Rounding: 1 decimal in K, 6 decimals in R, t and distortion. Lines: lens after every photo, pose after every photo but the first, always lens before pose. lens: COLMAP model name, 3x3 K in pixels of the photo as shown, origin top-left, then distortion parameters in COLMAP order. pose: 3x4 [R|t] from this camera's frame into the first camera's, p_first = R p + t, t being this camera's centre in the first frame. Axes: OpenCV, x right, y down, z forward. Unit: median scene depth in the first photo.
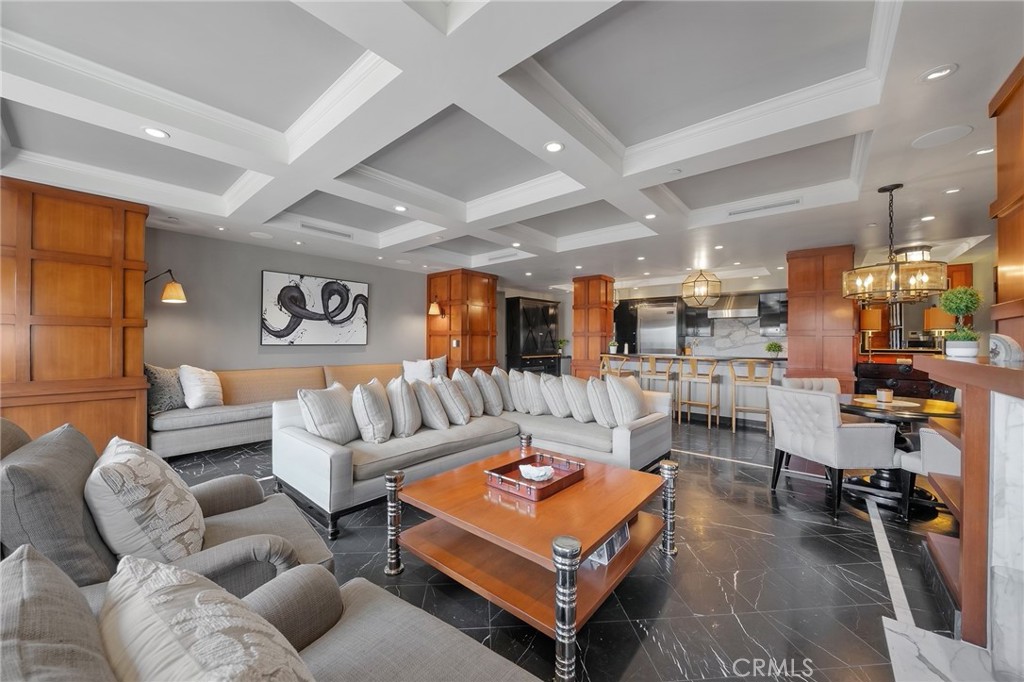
lens RADIAL K [[373.5, 0, 505.1], [0, 373.5, 344.6], [0, 0, 1]] dist [-0.014317, -0.000069]
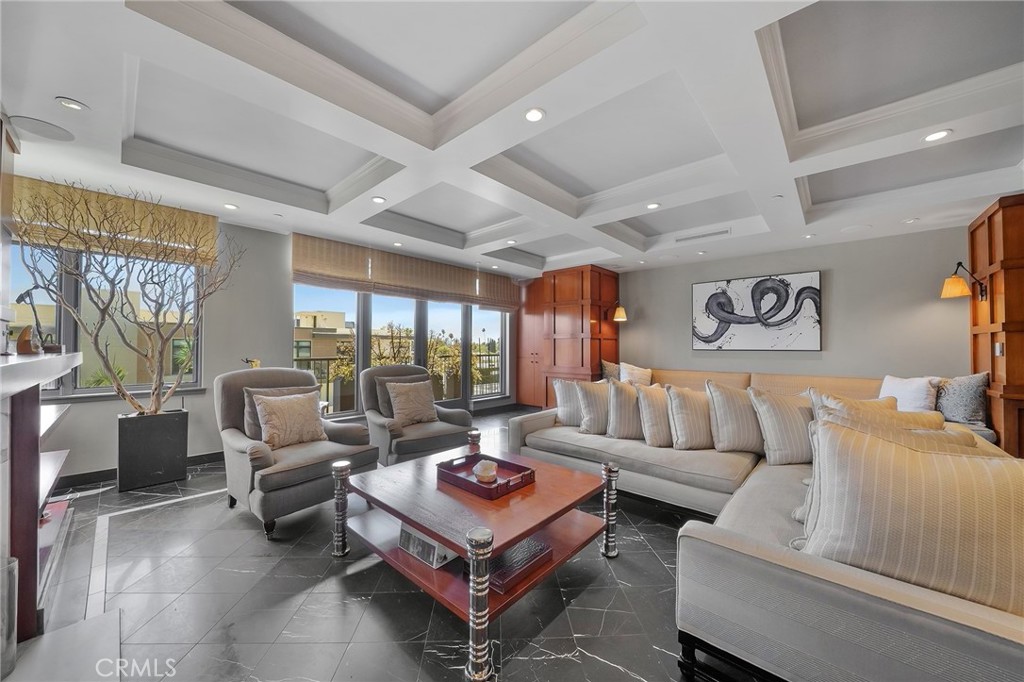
lens RADIAL K [[370.5, 0, 515.0], [0, 370.5, 334.7], [0, 0, 1]] dist [-0.022759, 0.002839]
pose [[-0.019423, -0.039279, -0.999040, 0.406369], [-0.011654, 0.999169, -0.039057, 0.004696], [0.999743, 0.010884, -0.019864, 0.406457]]
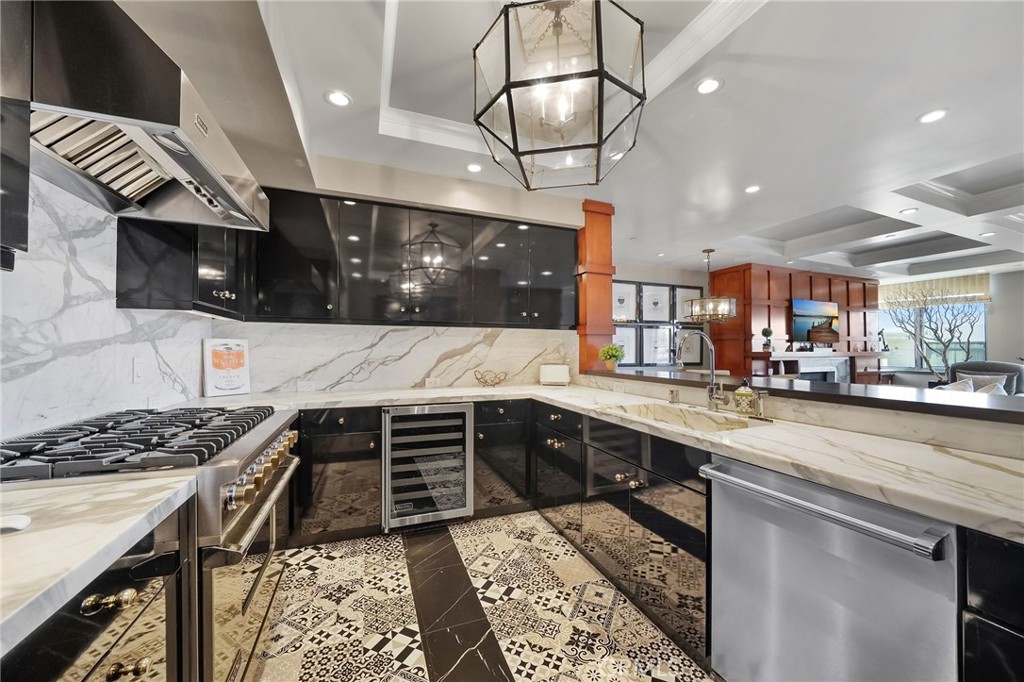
lens RADIAL K [[370.5, 0, 511.4], [0, 370.5, 346.6], [0, 0, 1]] dist [-0.022759, 0.002839]
pose [[-0.886848, -0.003049, 0.462051, 0.546264], [-0.001122, 0.999989, 0.004445, -0.004028], [-0.462060, 0.003424, -0.886842, 1.433552]]
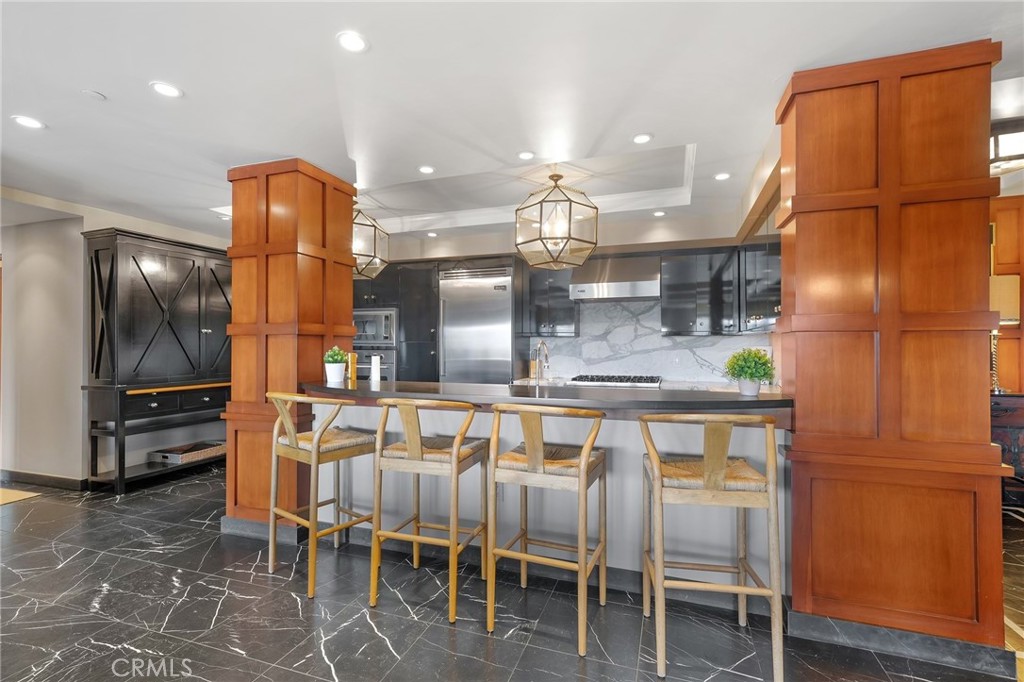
lens RADIAL K [[469.5, 0, 514.0], [0, 469.5, 341.4], [0, 0, 1]] dist [0.011715, 0.000359]
pose [[0.926597, -0.000864, 0.376055, 0.333531], [0.007421, 0.999845, -0.015987, -0.009075], [-0.375983, 0.017604, 0.926459, 0.620939]]
